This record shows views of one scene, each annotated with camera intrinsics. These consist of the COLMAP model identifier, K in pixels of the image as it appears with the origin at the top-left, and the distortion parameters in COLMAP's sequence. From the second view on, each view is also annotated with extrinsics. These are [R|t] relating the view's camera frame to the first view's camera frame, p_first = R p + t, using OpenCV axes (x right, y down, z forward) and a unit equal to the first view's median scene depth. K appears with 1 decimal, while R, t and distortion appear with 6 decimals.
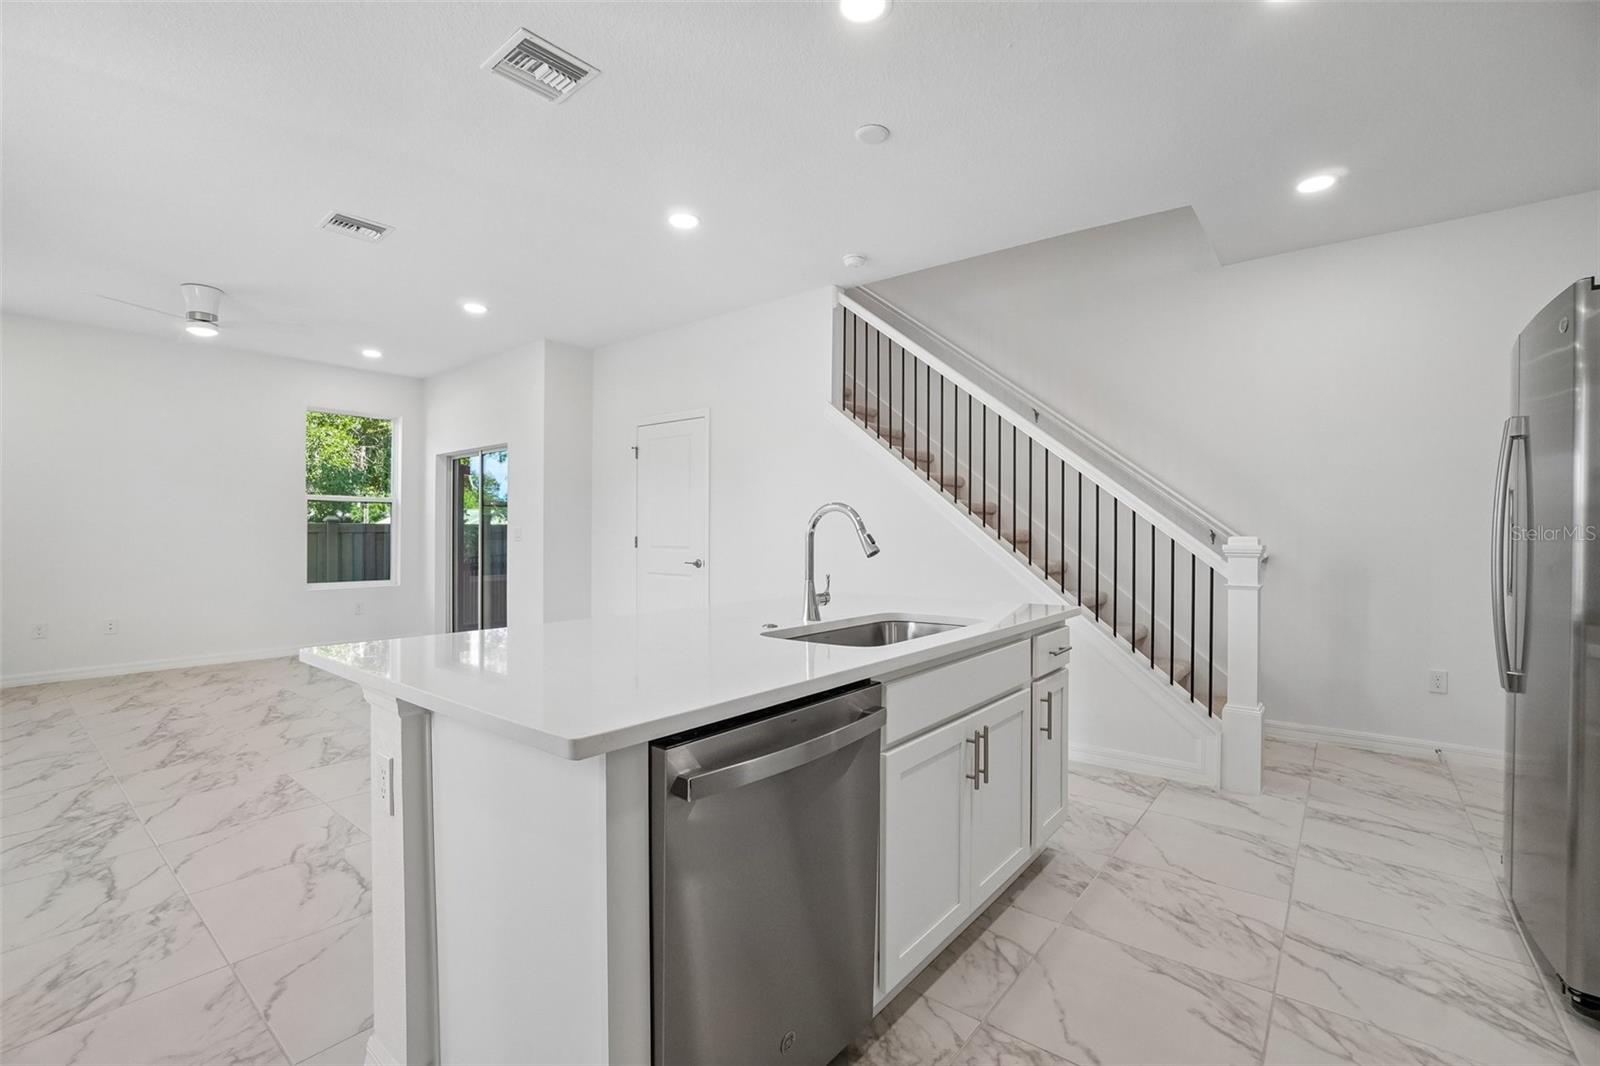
lens RADIAL K [[705.1, 0, 805.8], [0, 705.1, 526.5], [0, 0, 1]] dist [-0.064103, 0.021945]
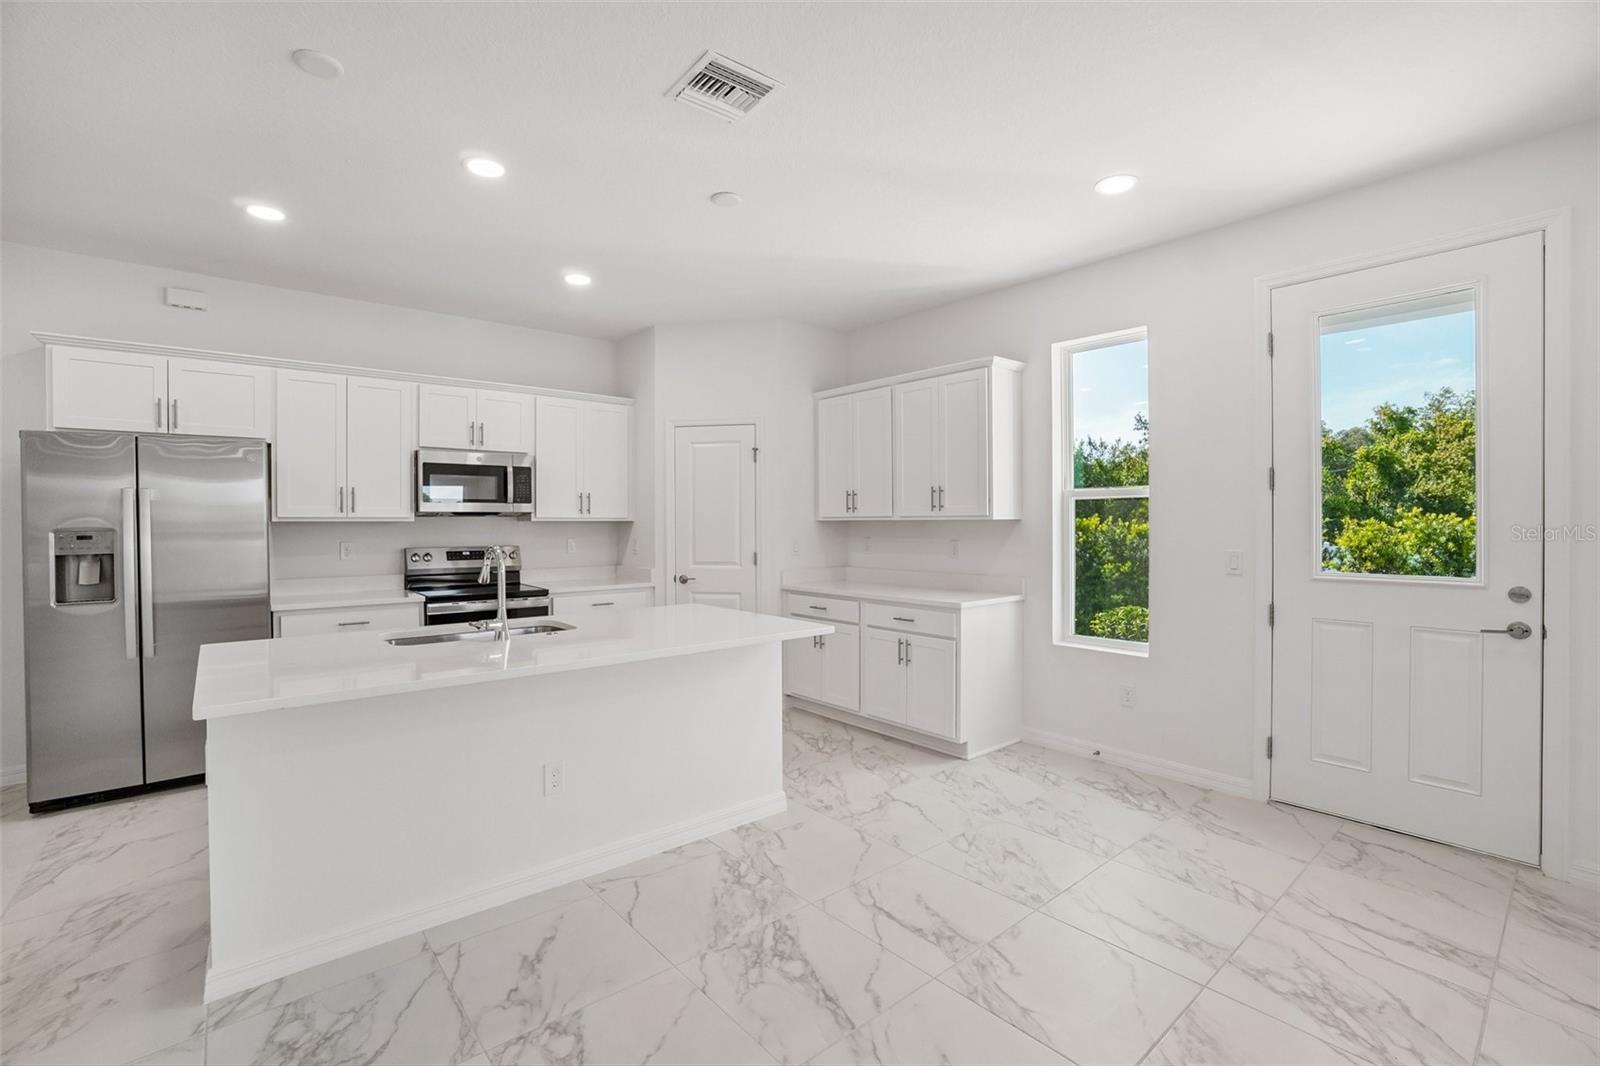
lens RADIAL K [[705.1, 0, 803.2], [0, 705.1, 529.2], [0, 0, 1]] dist [-0.064103, 0.021945]
pose [[-0.981279, 0.002641, 0.192571, -0.530821], [0.002784, 0.999996, 0.000468, -0.041361], [-0.192569, 0.000995, -0.981283, 1.475131]]
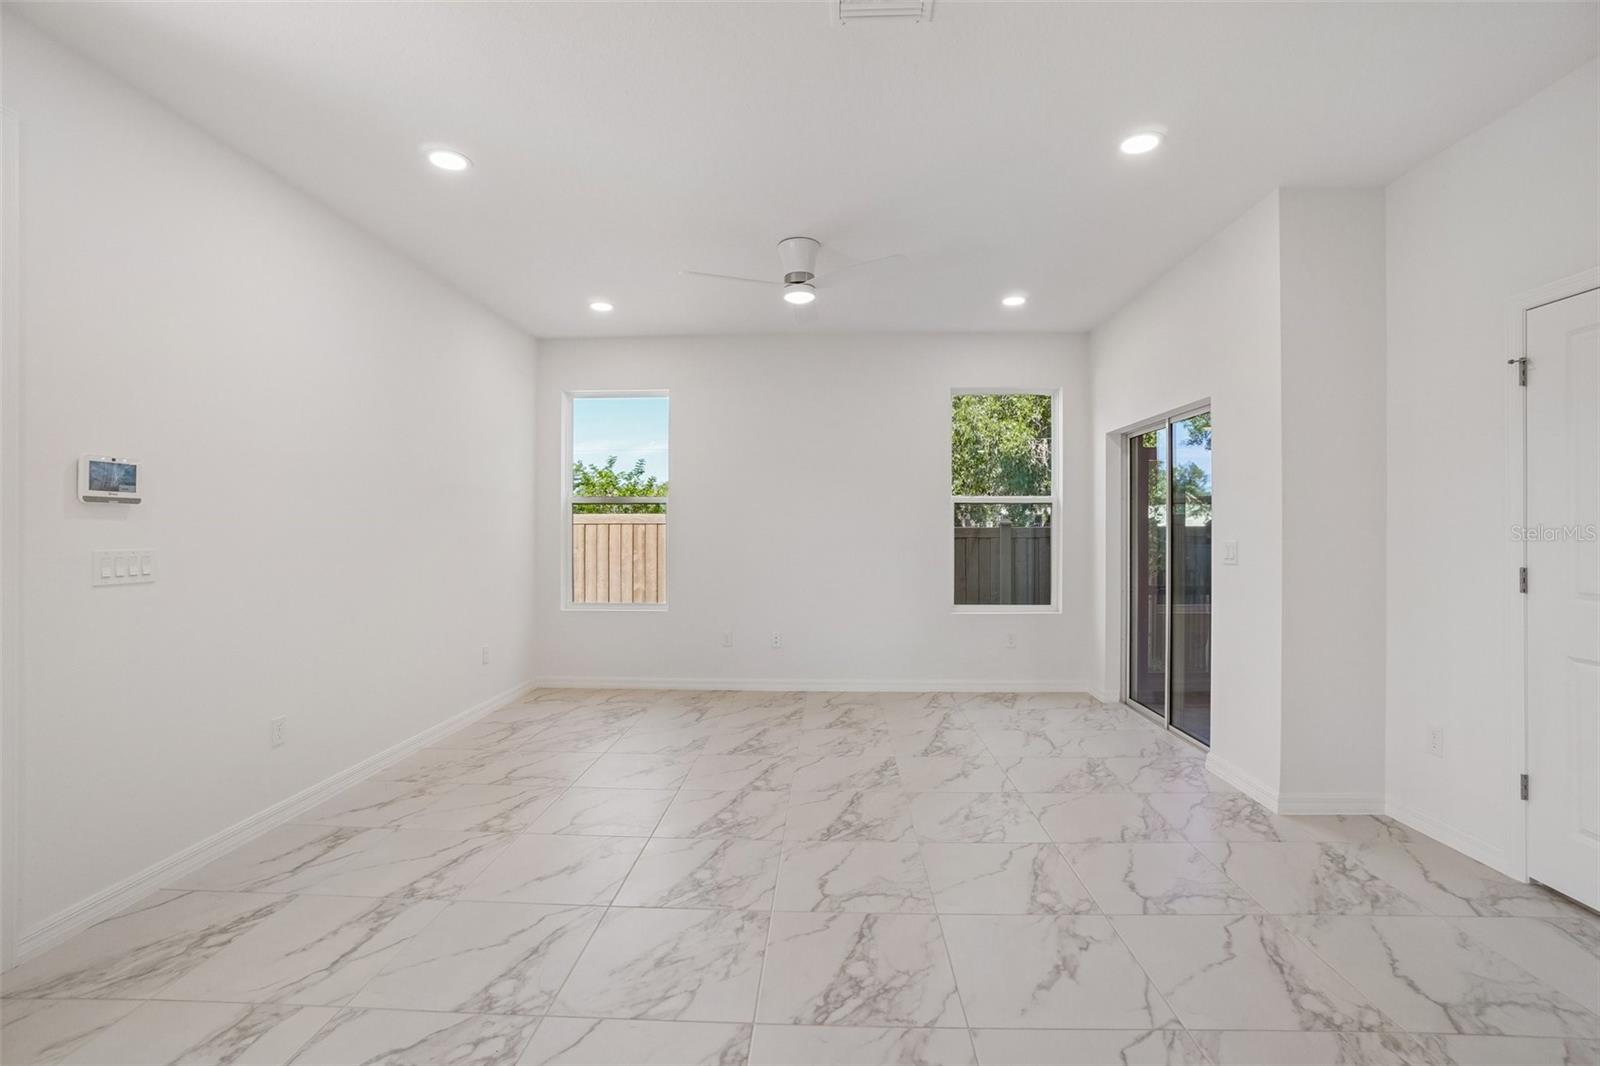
lens RADIAL K [[705.1, 0, 803.3], [0, 705.1, 540.6], [0, 0, 1]] dist [-0.064103, 0.021945]
pose [[0.592256, 0.013045, -0.805644, -0.325740], [0.006828, 0.999752, 0.021207, -0.027527], [0.805721, -0.018061, 0.592020, 0.750577]]
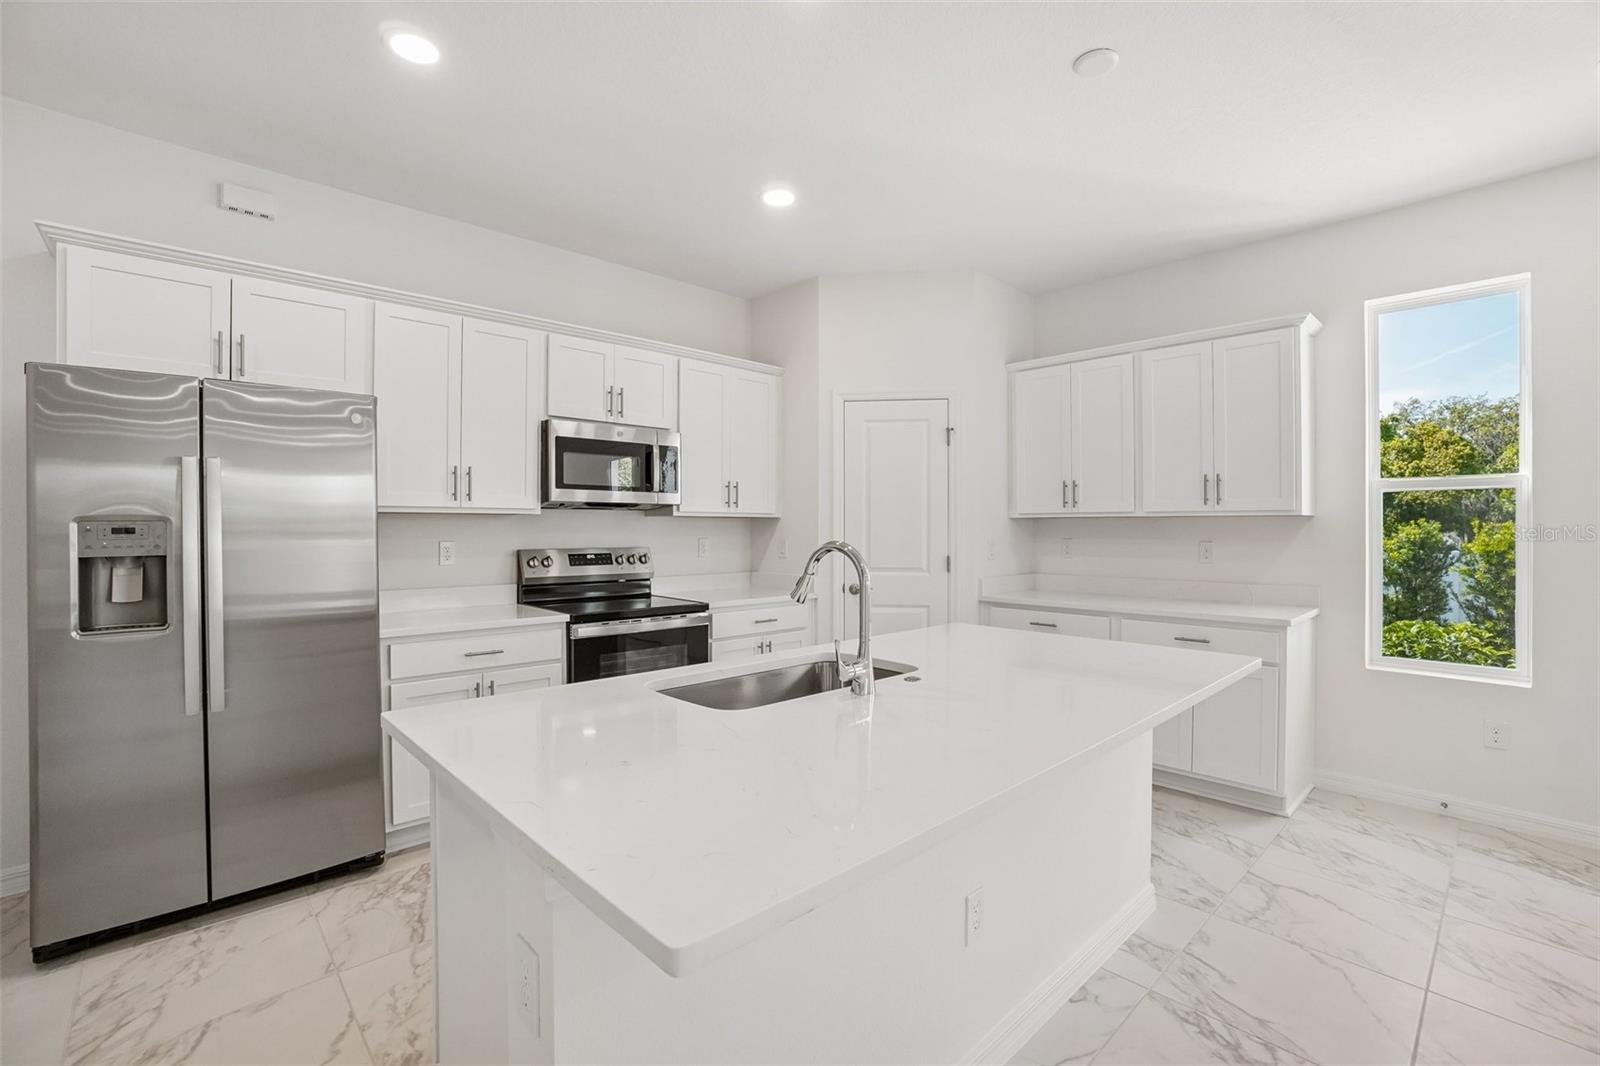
lens RADIAL K [[705.1, 0, 802.4], [0, 705.1, 528.6], [0, 0, 1]] dist [-0.064103, 0.021945]
pose [[-0.989900, -0.000260, 0.141766, -0.033327], [-0.001240, 0.999976, -0.006825, -0.029696], [-0.141761, -0.006932, -0.989877, 1.252664]]
